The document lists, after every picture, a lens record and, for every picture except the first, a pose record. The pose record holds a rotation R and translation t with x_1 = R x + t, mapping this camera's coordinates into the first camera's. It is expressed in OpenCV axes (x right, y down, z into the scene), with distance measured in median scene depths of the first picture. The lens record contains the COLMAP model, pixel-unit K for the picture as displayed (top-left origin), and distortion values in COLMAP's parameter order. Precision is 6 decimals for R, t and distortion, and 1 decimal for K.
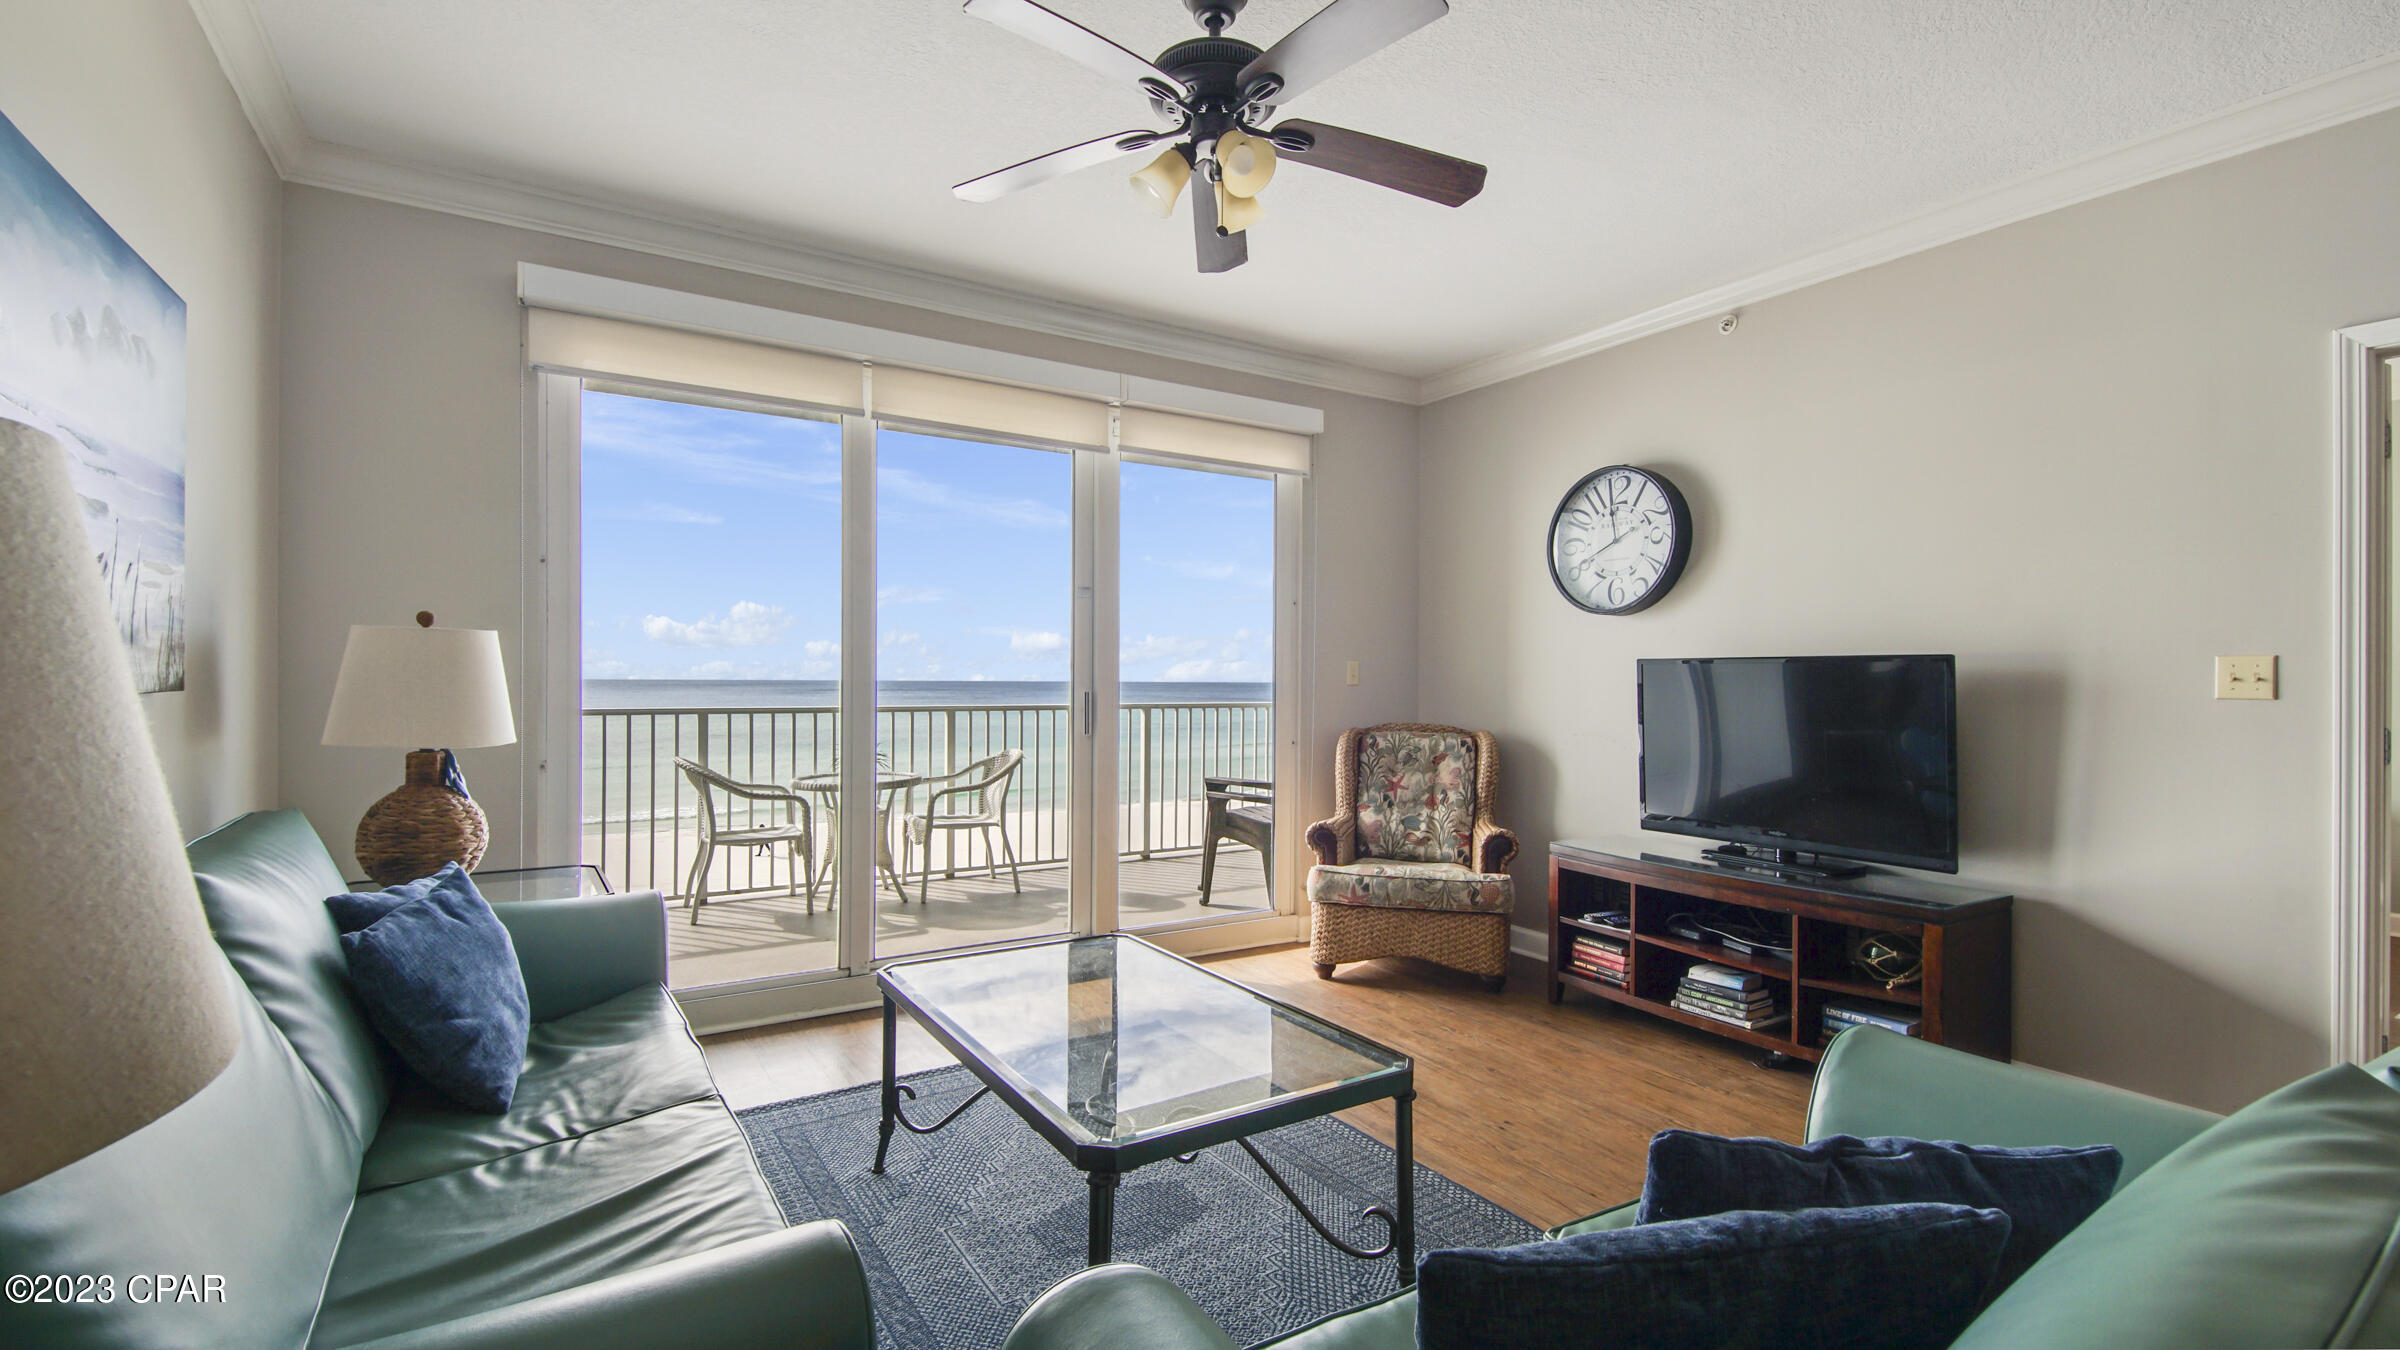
lens RADIAL K [[1049.3, 0, 1197.8], [0, 1049.3, 681.5], [0, 0, 1]] dist [0.043519, -0.025813]
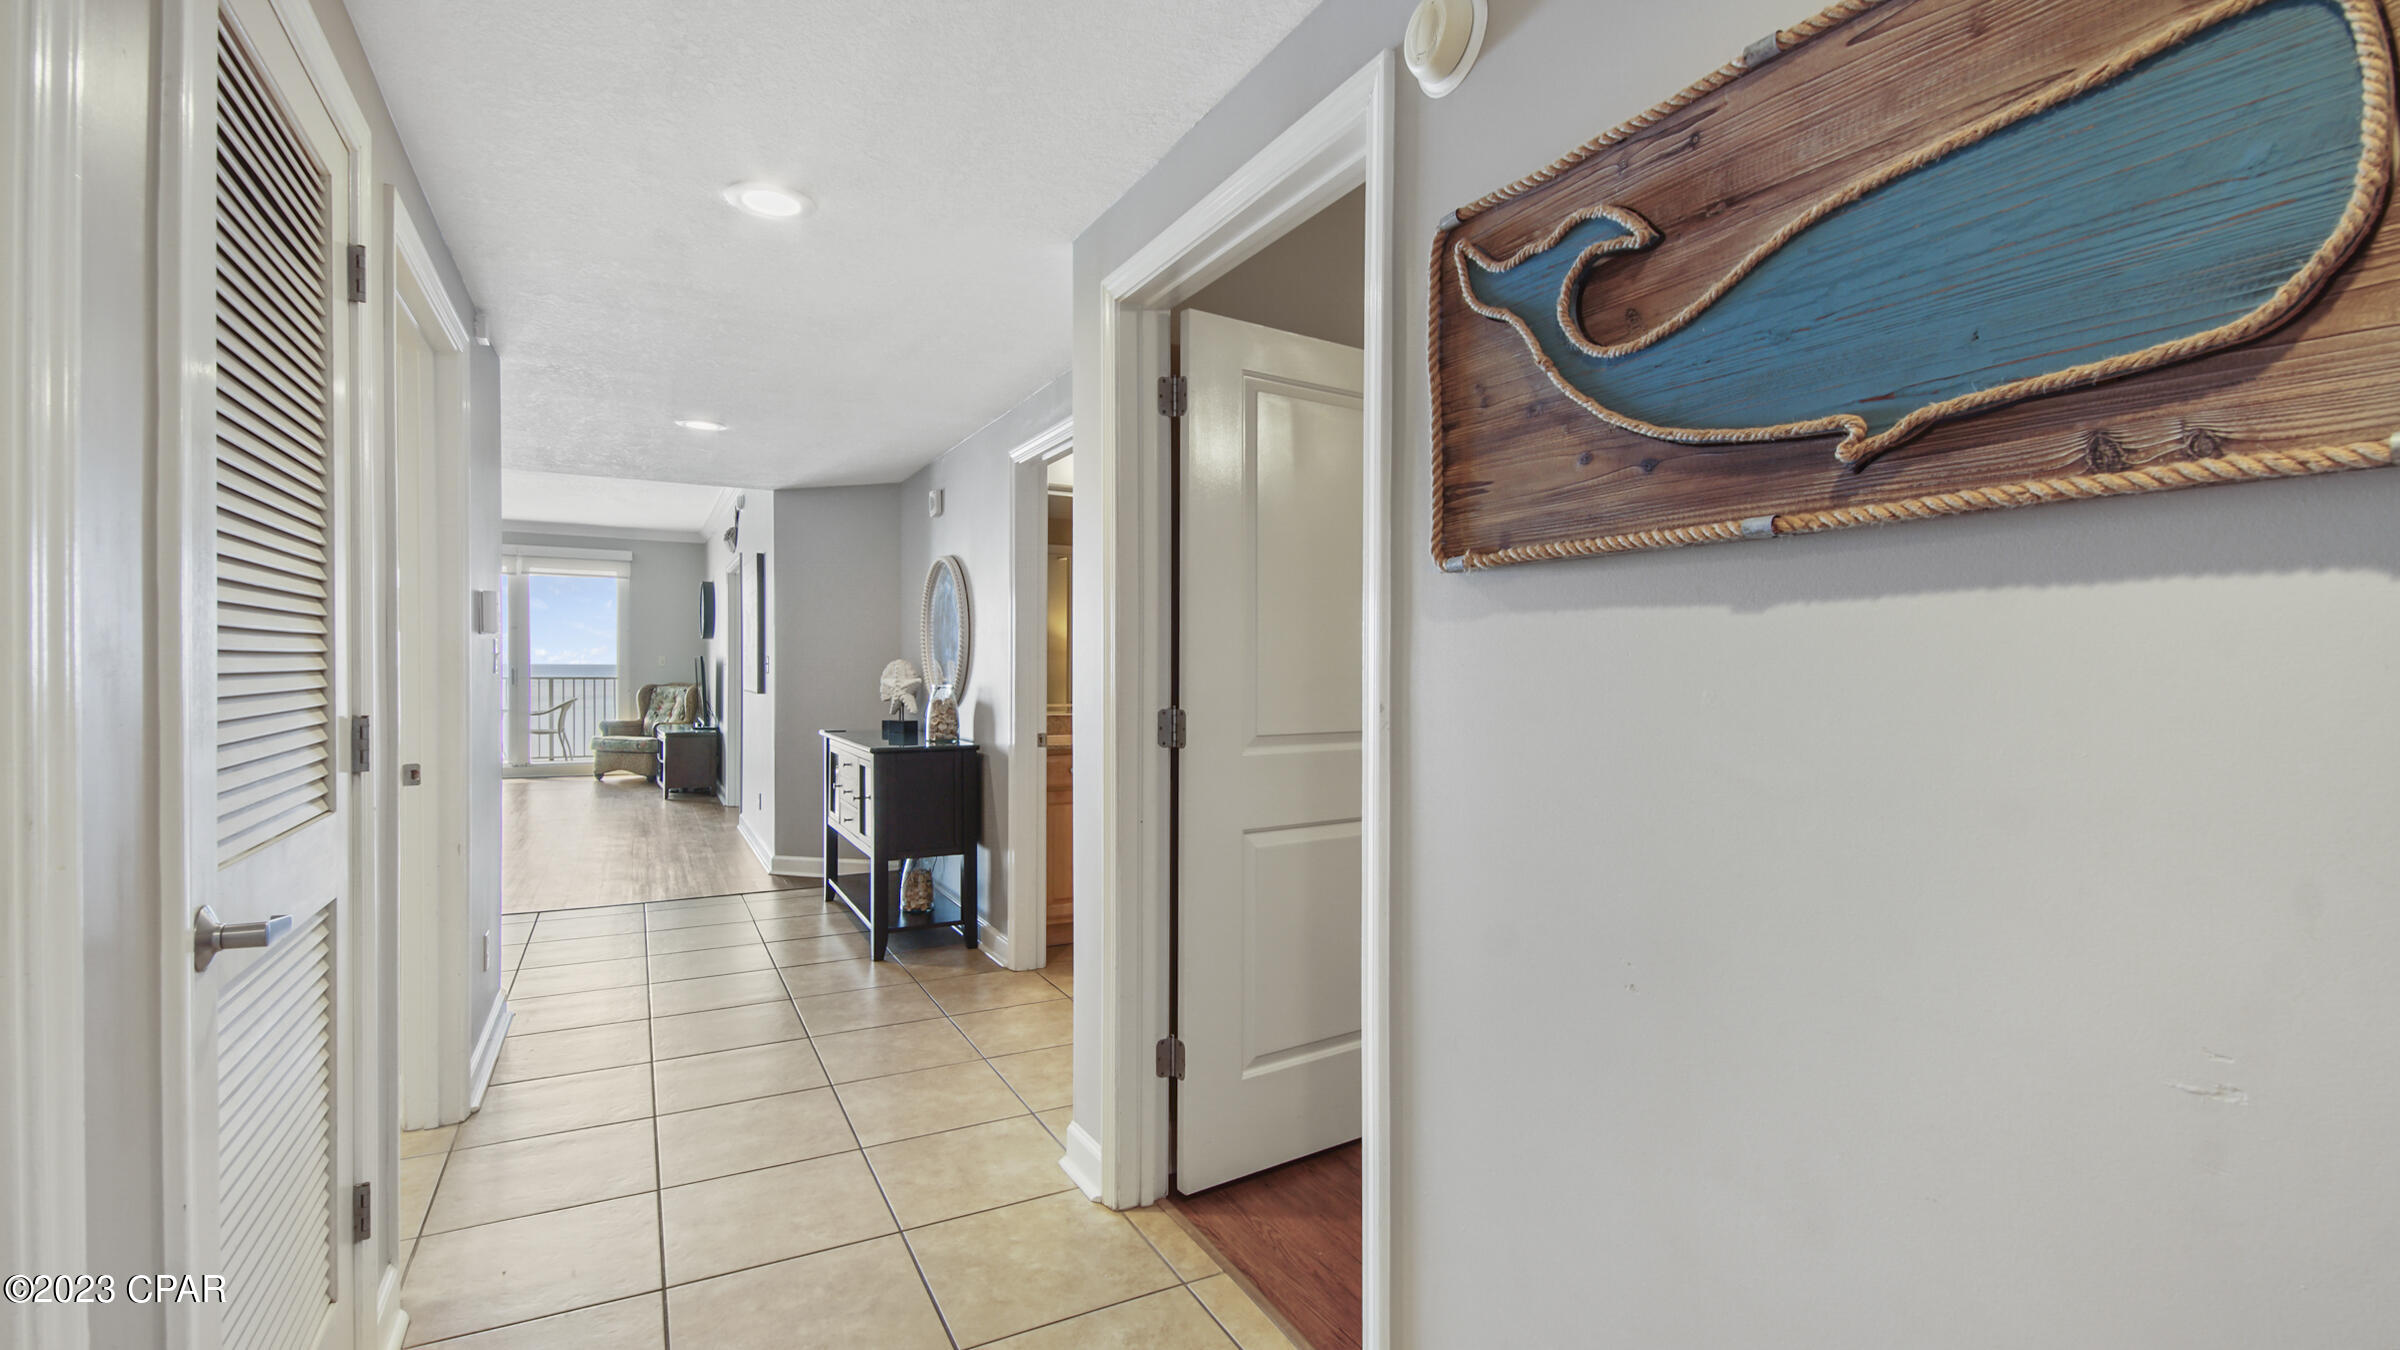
lens RADIAL K [[1067.7, 0, 1200.0], [0, 1067.7, 675.0], [0, 0, 1]] dist [0.034489, -0.017822]
pose [[0.997867, 0.000239, -0.065282, 1.593858], [0.000474, 0.999941, 0.010894, -0.003006], [0.065281, -0.010902, 0.997807, -1.388064]]
